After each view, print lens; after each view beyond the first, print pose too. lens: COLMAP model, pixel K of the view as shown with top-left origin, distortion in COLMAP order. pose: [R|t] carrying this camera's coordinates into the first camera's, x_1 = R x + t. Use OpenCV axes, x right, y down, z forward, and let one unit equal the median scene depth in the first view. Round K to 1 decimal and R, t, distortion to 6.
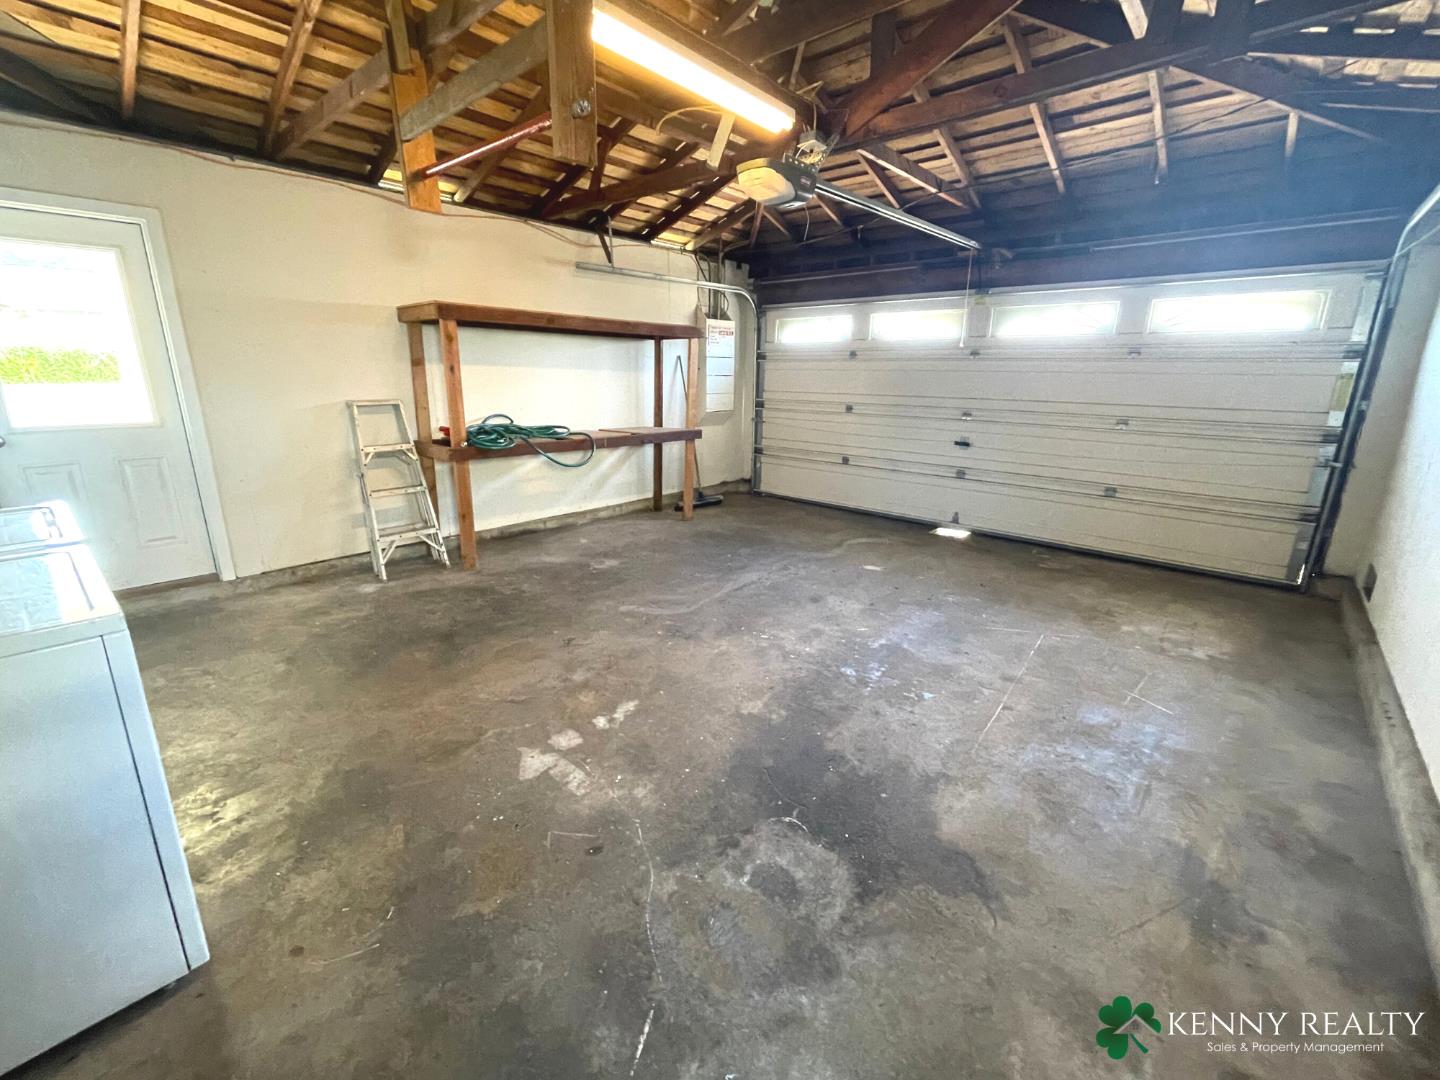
lens RADIAL K [[605.1, 0, 717.5], [0, 605.1, 532.4], [0, 0, 1]] dist [0.004586, 0.000934]
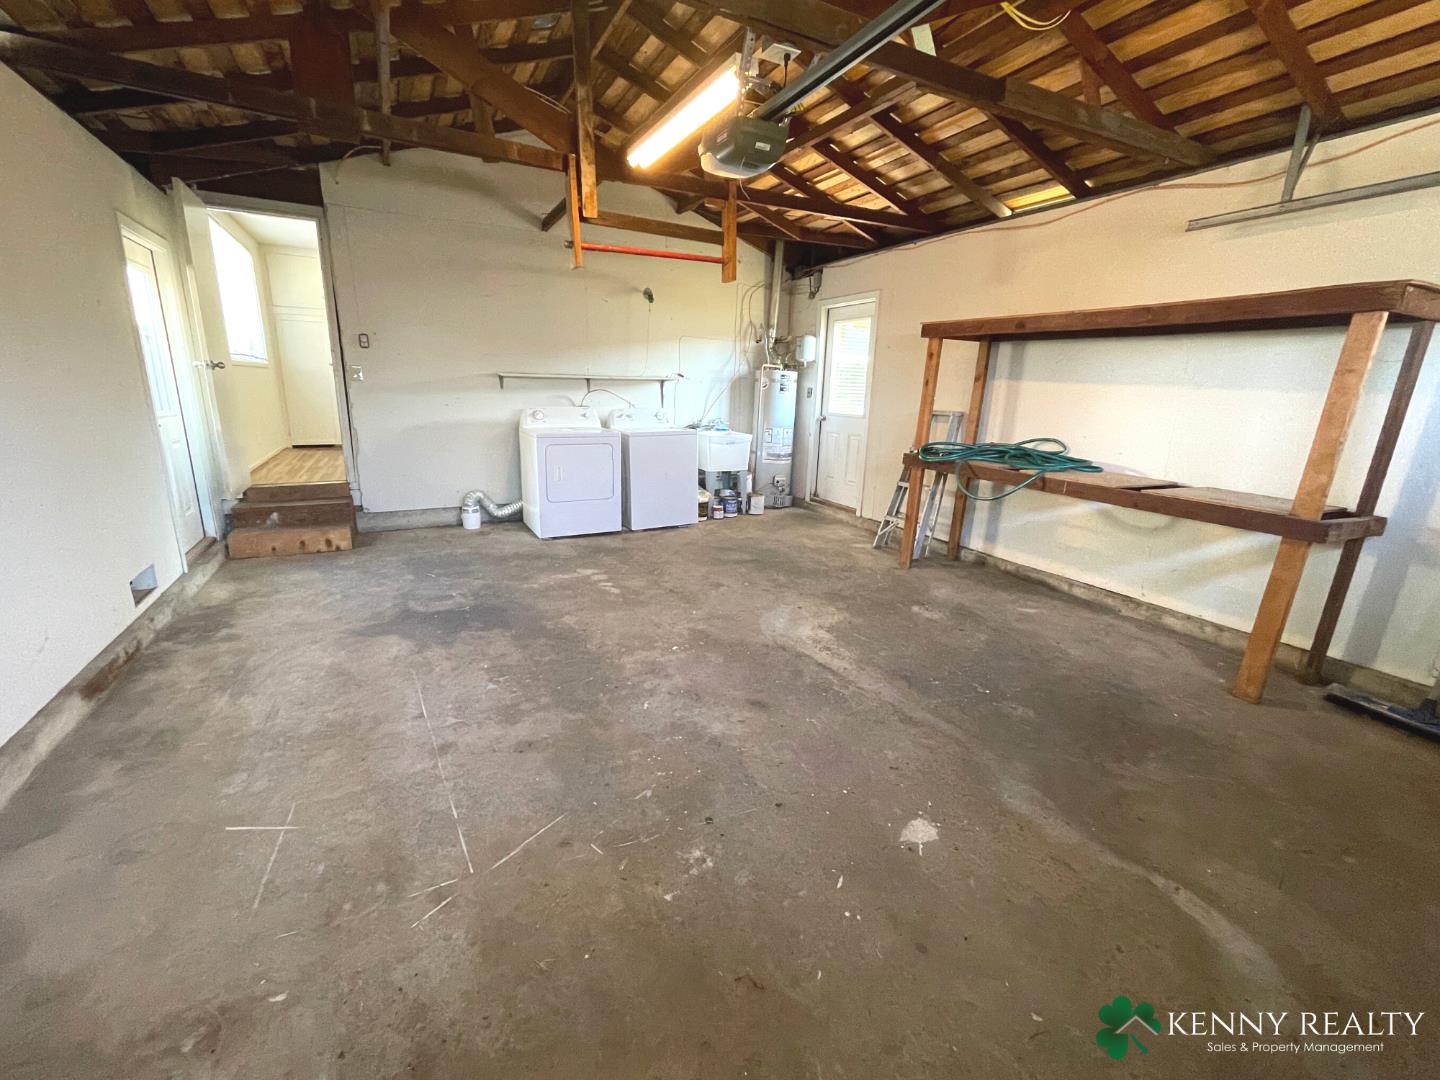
lens RADIAL K [[605.1, 0, 717.5], [0, 605.1, 532.4], [0, 0, 1]] dist [0.004586, 0.000934]
pose [[-0.352062, 0.206117, -0.912999, 0.777848], [-0.270161, 0.911555, 0.309968, -0.271171], [0.896139, 0.355785, -0.265240, 1.090302]]
